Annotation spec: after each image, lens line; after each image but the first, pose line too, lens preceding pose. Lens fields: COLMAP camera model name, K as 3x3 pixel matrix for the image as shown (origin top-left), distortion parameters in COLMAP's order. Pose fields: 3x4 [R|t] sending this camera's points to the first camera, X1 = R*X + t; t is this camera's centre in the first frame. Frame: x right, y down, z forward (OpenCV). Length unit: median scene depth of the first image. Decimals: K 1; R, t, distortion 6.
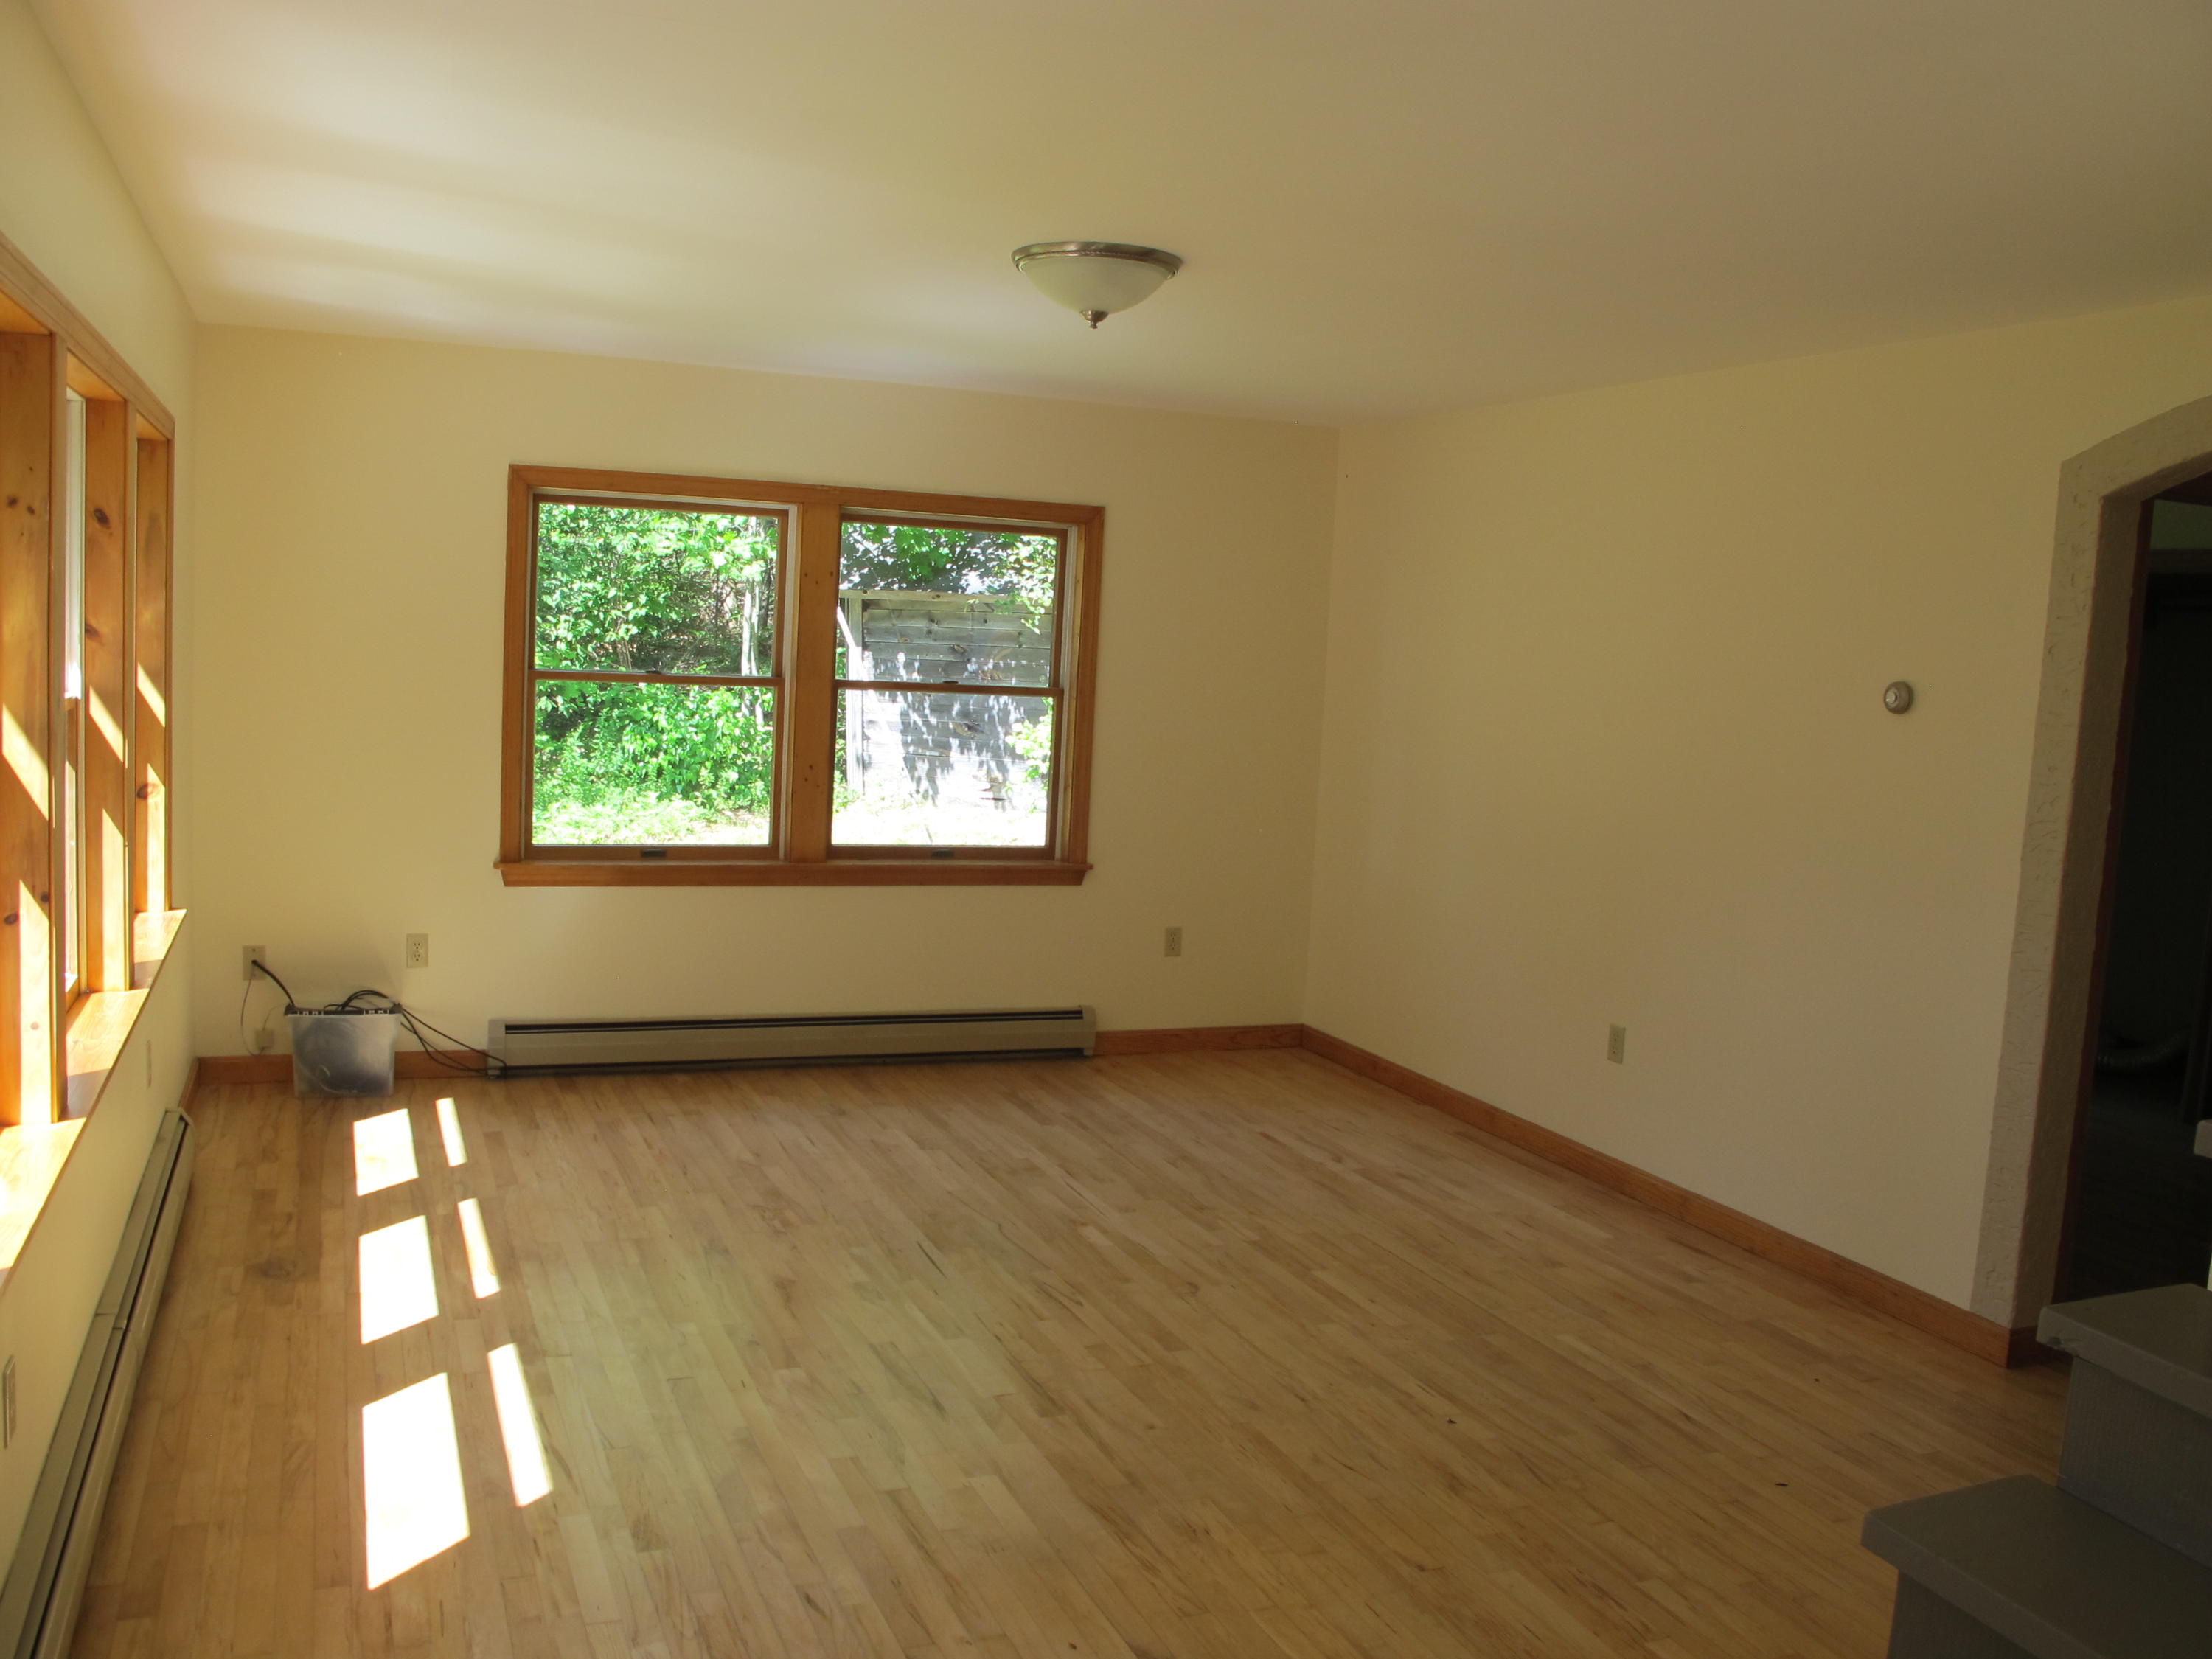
lens RADIAL K [[1847.6, 0, 1106.0], [0, 1847.6, 829.5], [0, 0, 1]] dist [-0.119172, 0.056413]
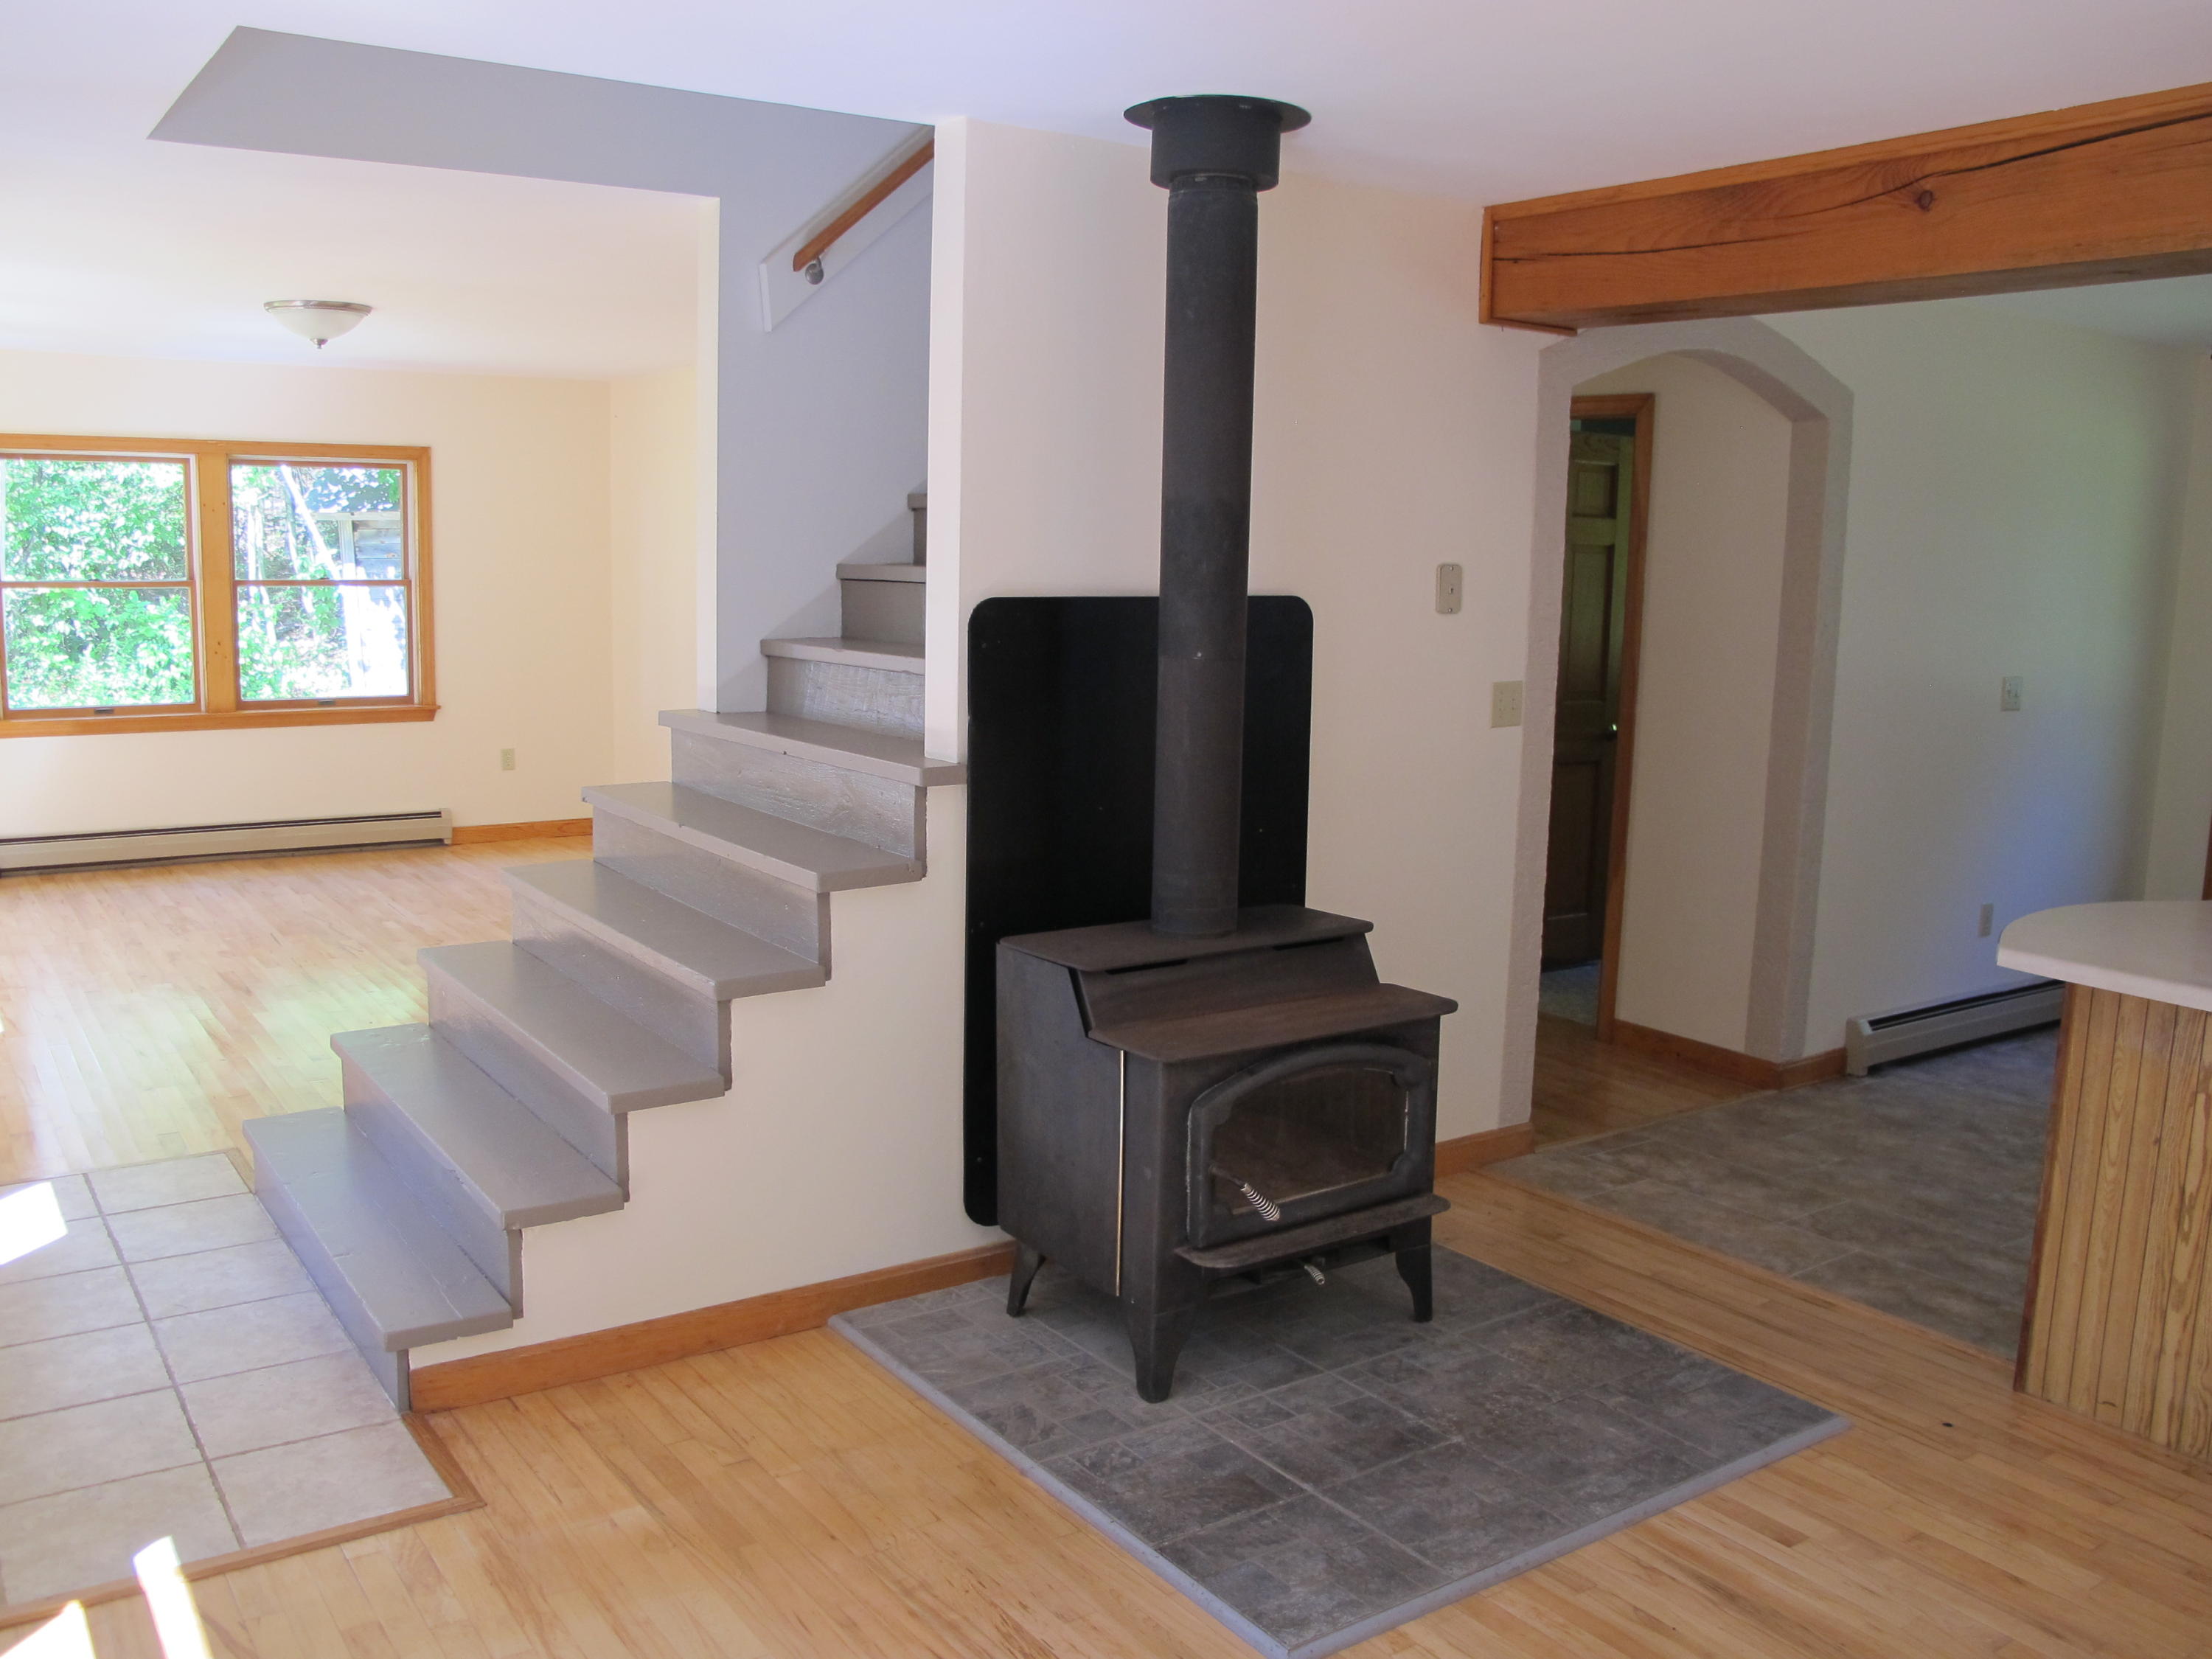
lens RADIAL K [[1847.6, 0, 1106.0], [0, 1847.6, 829.5], [0, 0, 1]] dist [-0.119172, 0.056413]
pose [[0.976751, -0.059756, 0.205880, 0.080474], [0.049379, 0.997254, 0.055183, 0.025204], [-0.208612, -0.043734, 0.977020, -0.184405]]
